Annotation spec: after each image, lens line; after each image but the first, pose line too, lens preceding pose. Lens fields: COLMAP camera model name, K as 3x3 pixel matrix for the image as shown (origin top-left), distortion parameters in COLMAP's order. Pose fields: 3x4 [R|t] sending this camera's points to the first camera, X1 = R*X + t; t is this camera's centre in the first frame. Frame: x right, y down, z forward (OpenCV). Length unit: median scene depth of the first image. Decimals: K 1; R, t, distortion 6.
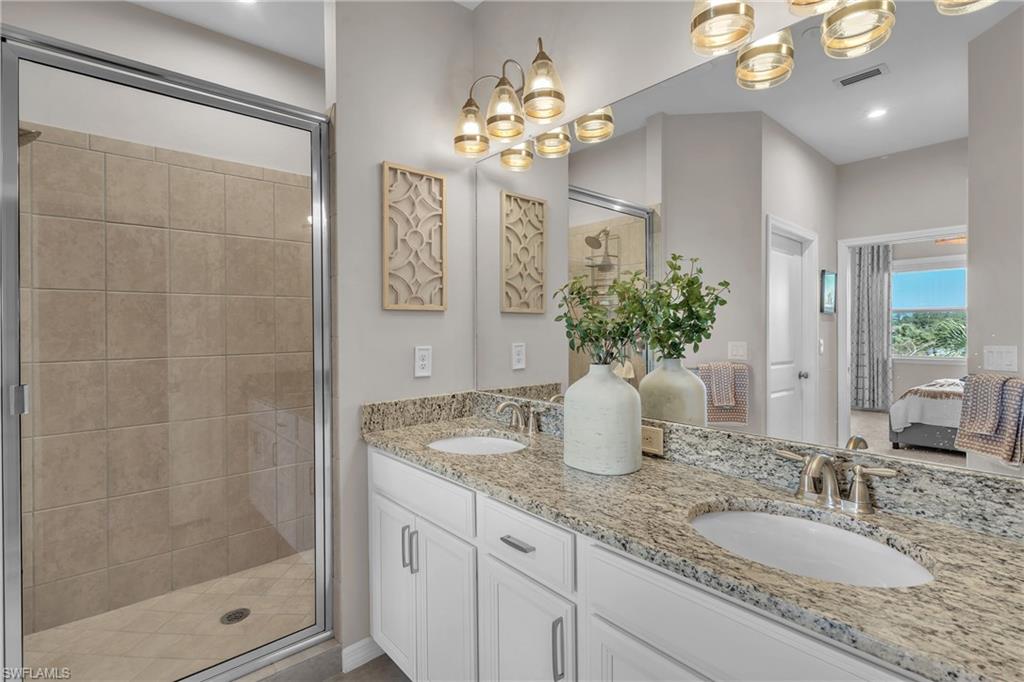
lens RADIAL K [[488.9, 0, 512.1], [0, 488.9, 325.9], [0, 0, 1]] dist [0.001894, 0.000325]
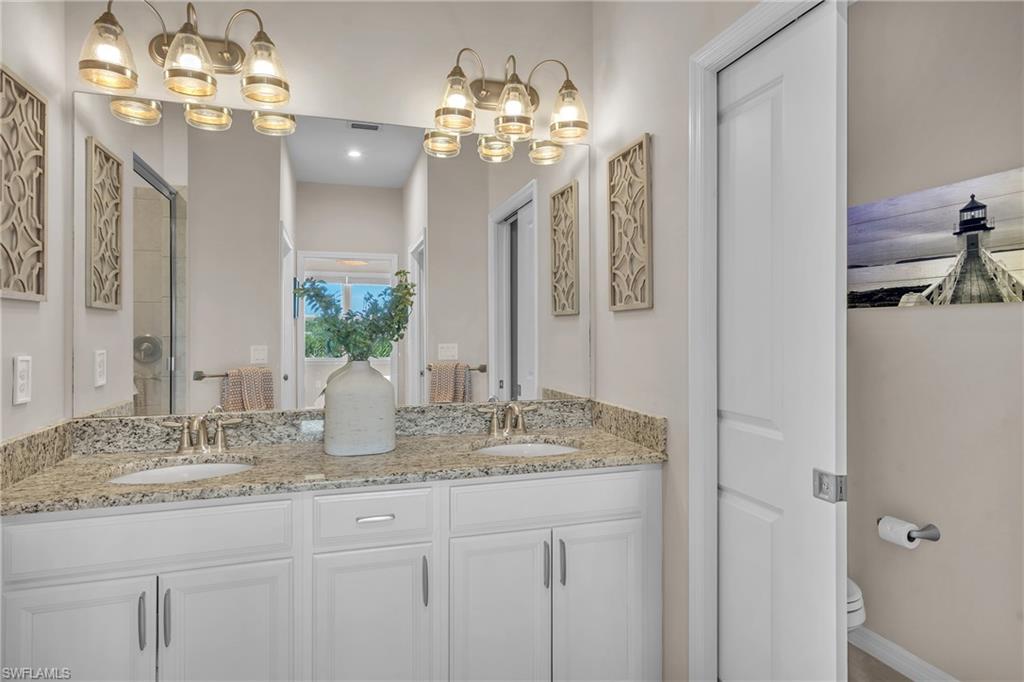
lens RADIAL K [[612.7, 0, 511.3], [0, 612.7, 324.8], [0, 0, 1]] dist [0.002510, -0.001589]
pose [[0.378925, 0.014142, 0.925319, -0.696130], [-0.001972, 0.999893, -0.014474, 0.011271], [-0.925425, 0.003660, 0.378912, 0.102986]]
